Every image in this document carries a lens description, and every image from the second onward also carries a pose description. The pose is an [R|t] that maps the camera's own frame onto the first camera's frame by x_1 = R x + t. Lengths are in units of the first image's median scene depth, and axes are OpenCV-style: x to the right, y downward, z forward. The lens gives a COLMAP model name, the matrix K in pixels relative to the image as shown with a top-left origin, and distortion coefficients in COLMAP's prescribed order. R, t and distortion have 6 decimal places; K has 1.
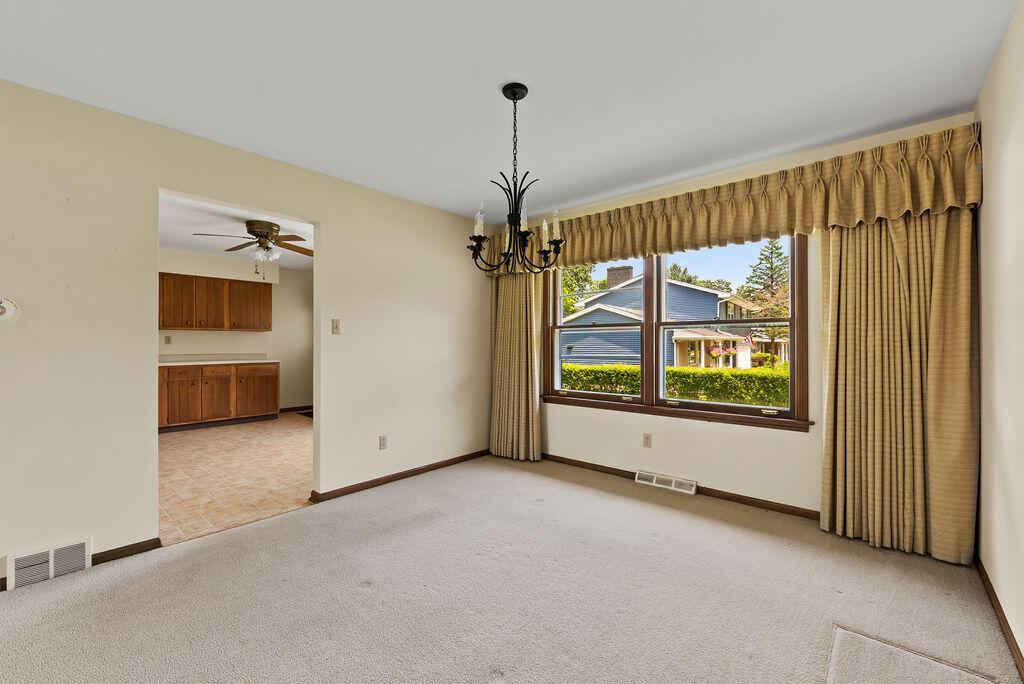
lens RADIAL K [[422.2, 0, 512.3], [0, 422.2, 346.2], [0, 0, 1]] dist [0.001333, -0.000120]
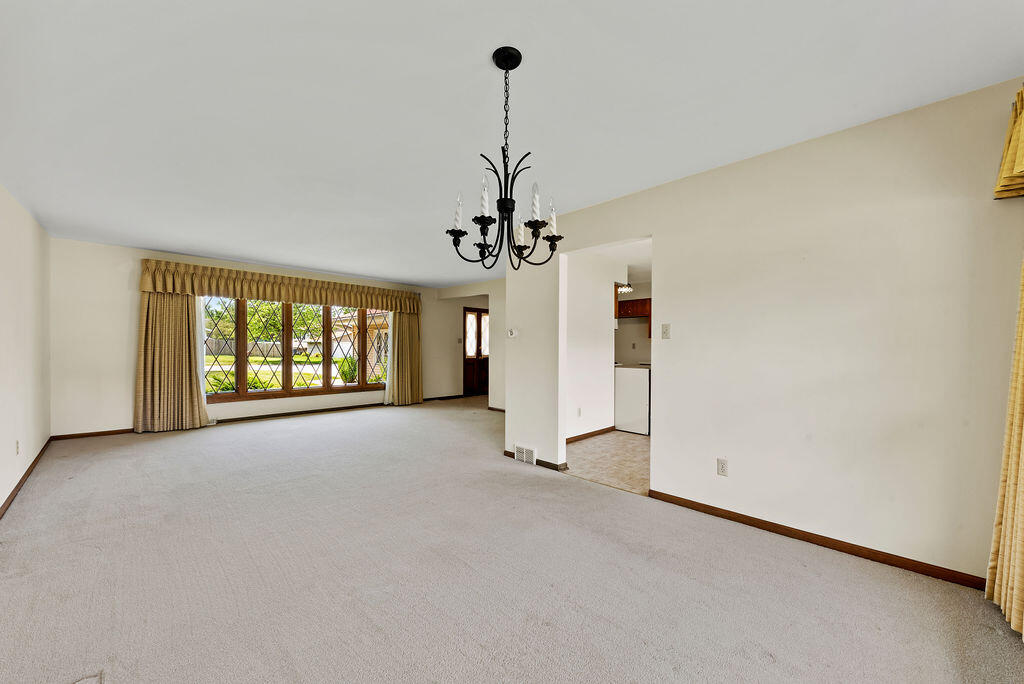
lens RADIAL K [[400.8, 0, 512.5], [0, 400.8, 340.4], [0, 0, 1]] dist [-0.000103, -0.001109]
pose [[-0.083137, -0.010726, -0.996480, 0.637057], [0.004835, 0.999926, -0.011167, -0.020711], [0.996526, -0.005747, -0.083079, 0.793030]]
